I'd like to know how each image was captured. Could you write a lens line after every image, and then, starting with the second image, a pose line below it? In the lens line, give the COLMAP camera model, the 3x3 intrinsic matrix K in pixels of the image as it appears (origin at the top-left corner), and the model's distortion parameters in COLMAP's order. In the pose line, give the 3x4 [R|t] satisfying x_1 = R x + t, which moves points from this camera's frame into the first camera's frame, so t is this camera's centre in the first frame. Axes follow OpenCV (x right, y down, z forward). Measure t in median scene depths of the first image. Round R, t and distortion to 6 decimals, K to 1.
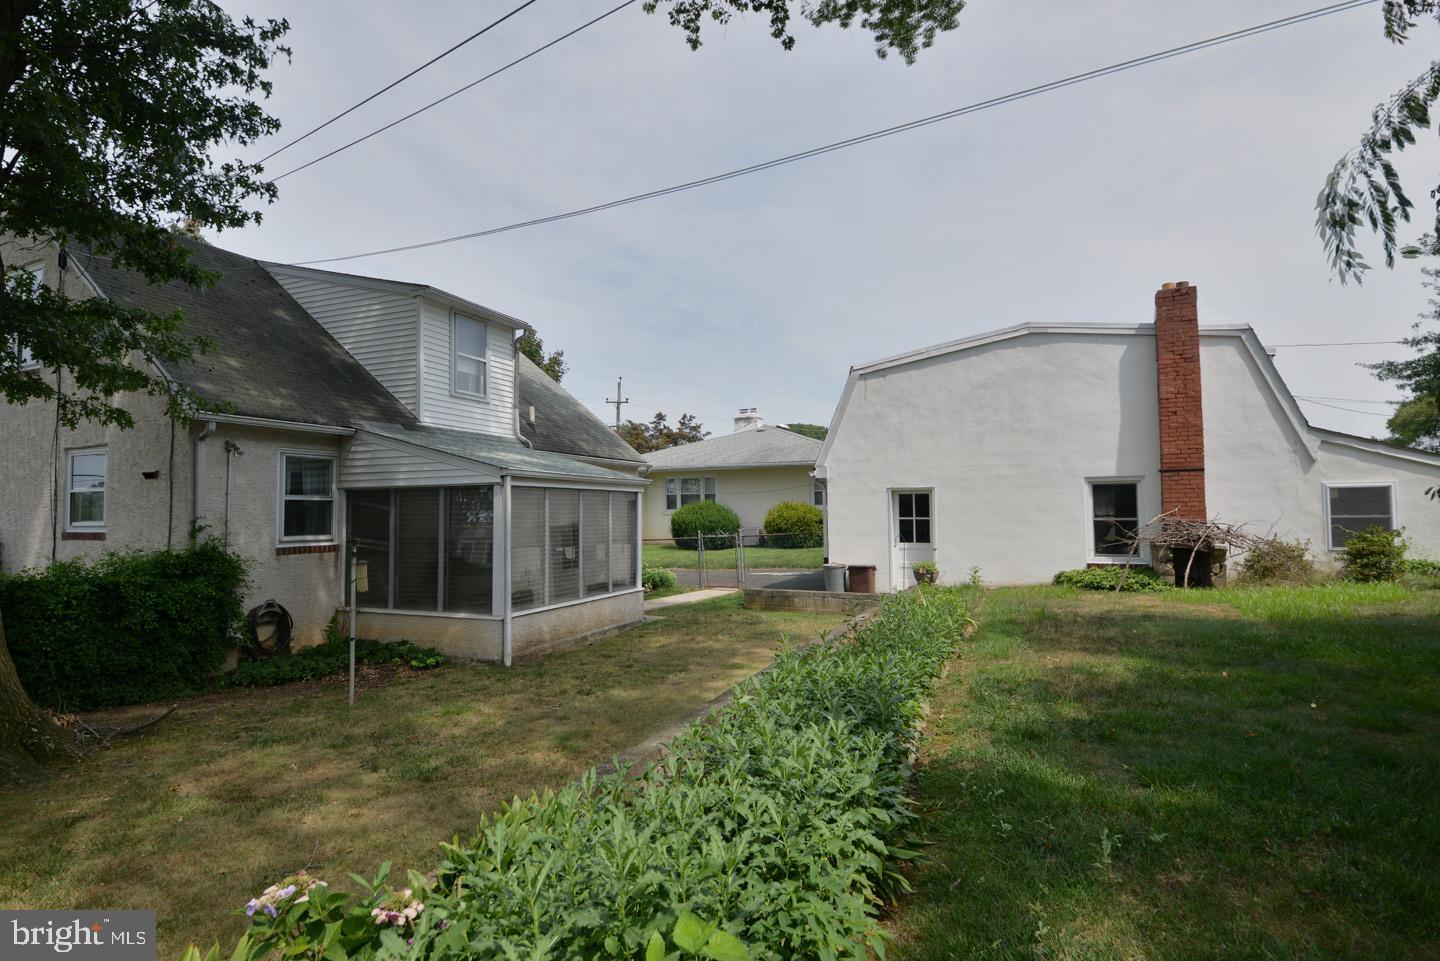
lens RADIAL K [[687.4, 0, 719.0], [0, 687.4, 476.9], [0, 0, 1]] dist [0.039011, 0.000053]
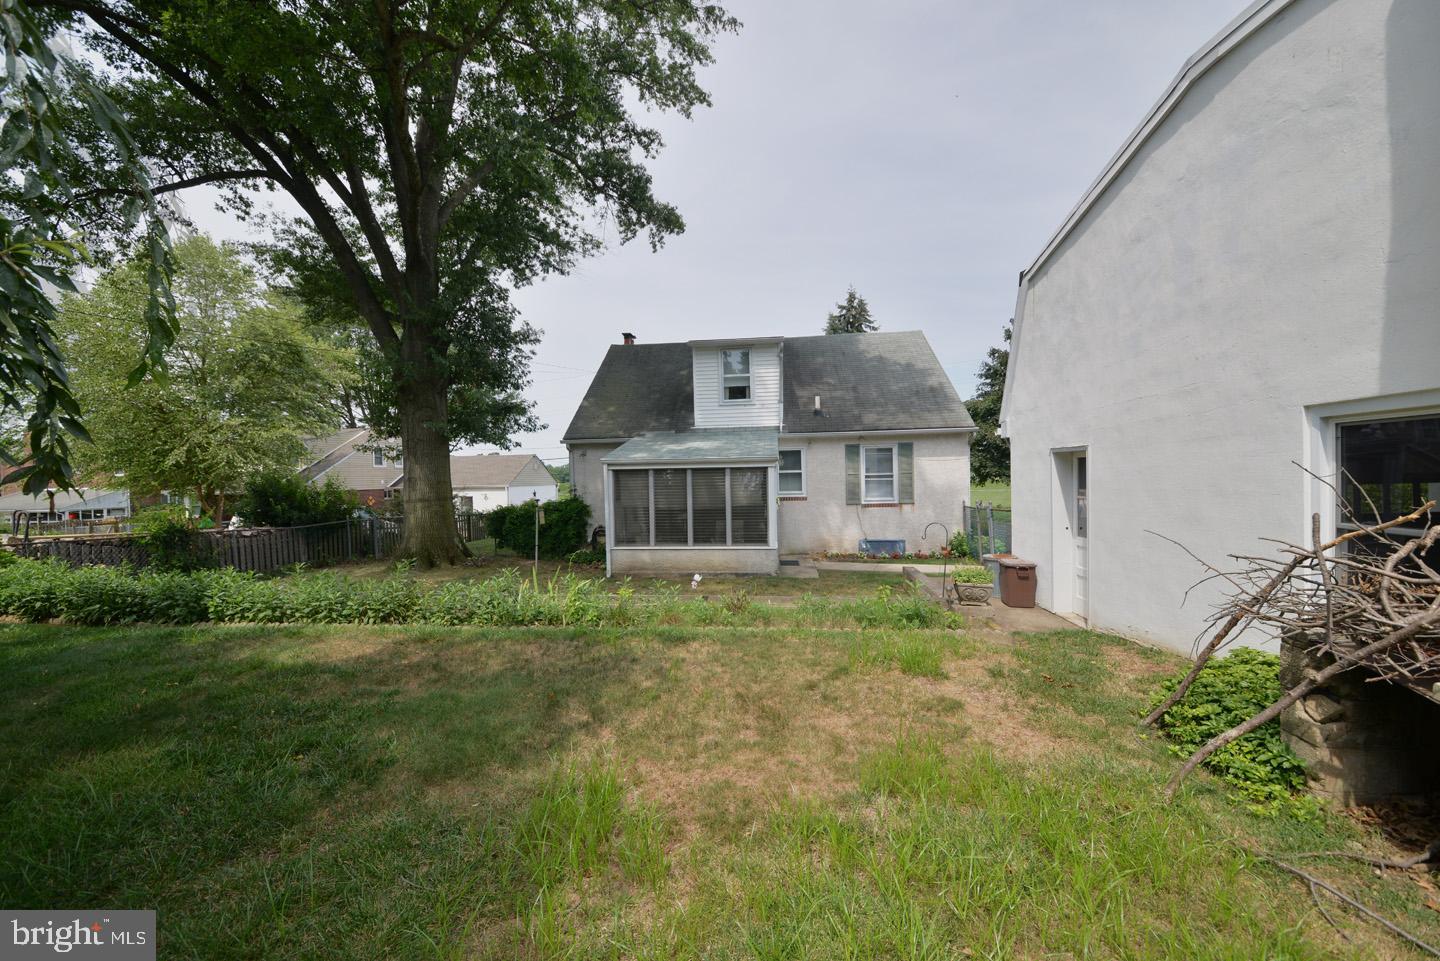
lens RADIAL K [[538.4, 0, 726.0], [0, 538.4, 482.4], [0, 0, 1]] dist [0.006813, -0.006003]
pose [[0.274316, 0.015947, -0.961507, 0.688147], [0.071700, 0.996740, 0.036988, 0.007752], [0.958963, -0.079087, 0.272278, 0.610093]]
